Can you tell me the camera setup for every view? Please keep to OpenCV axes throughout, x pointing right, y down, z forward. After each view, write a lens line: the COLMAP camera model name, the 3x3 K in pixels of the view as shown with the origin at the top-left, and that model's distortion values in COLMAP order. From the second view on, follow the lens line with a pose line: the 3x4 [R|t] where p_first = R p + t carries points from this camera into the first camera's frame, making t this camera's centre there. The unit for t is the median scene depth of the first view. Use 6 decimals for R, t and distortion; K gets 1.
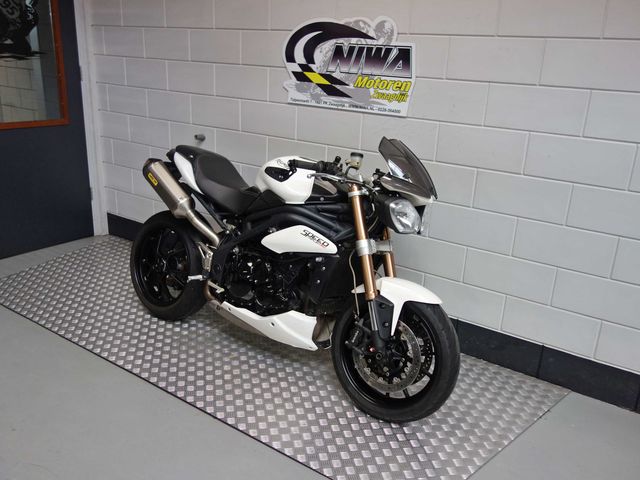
lens RADIAL K [[564.8, 0, 320.7], [0, 564.8, 242.9], [0, 0, 1]] dist [-0.003720, 0.001125]
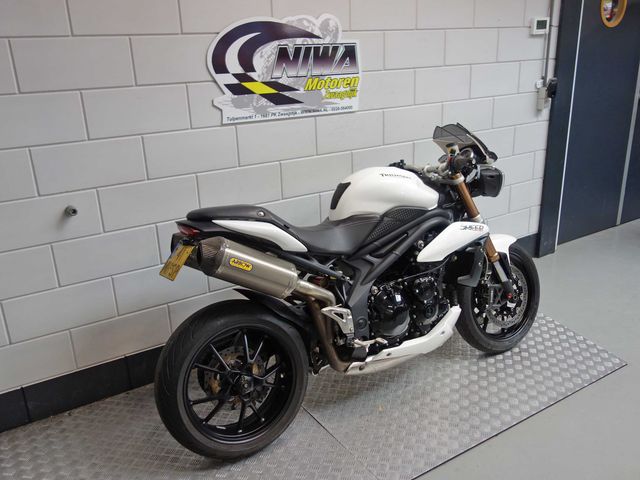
lens RADIAL K [[564.8, 0, 320.7], [0, 564.8, 242.9], [0, 0, 1]] dist [-0.003720, 0.001125]
pose [[0.374141, -0.361253, 0.854116, -0.822262], [0.342530, 0.909713, 0.234724, -0.261267], [-0.861795, 0.204741, 0.464101, 0.607486]]
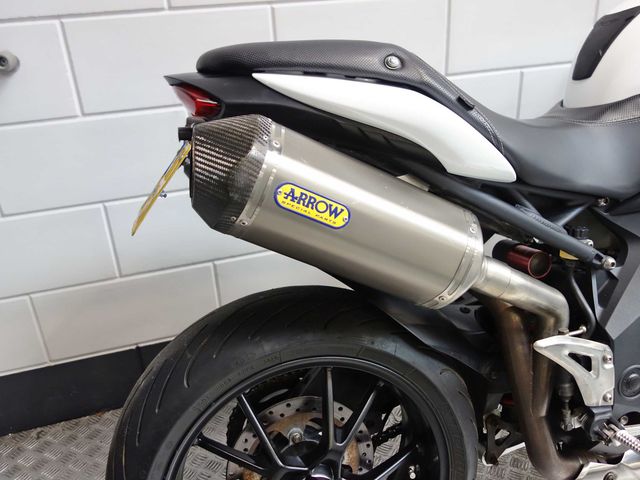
lens RADIAL K [[564.8, 0, 320.7], [0, 564.8, 242.9], [0, 0, 1]] dist [-0.003720, 0.001125]
pose [[0.599489, -0.414030, 0.684976, -0.445585], [0.327545, 0.907774, 0.262033, -0.155597], [-0.730293, 0.067274, 0.679814, 0.858550]]
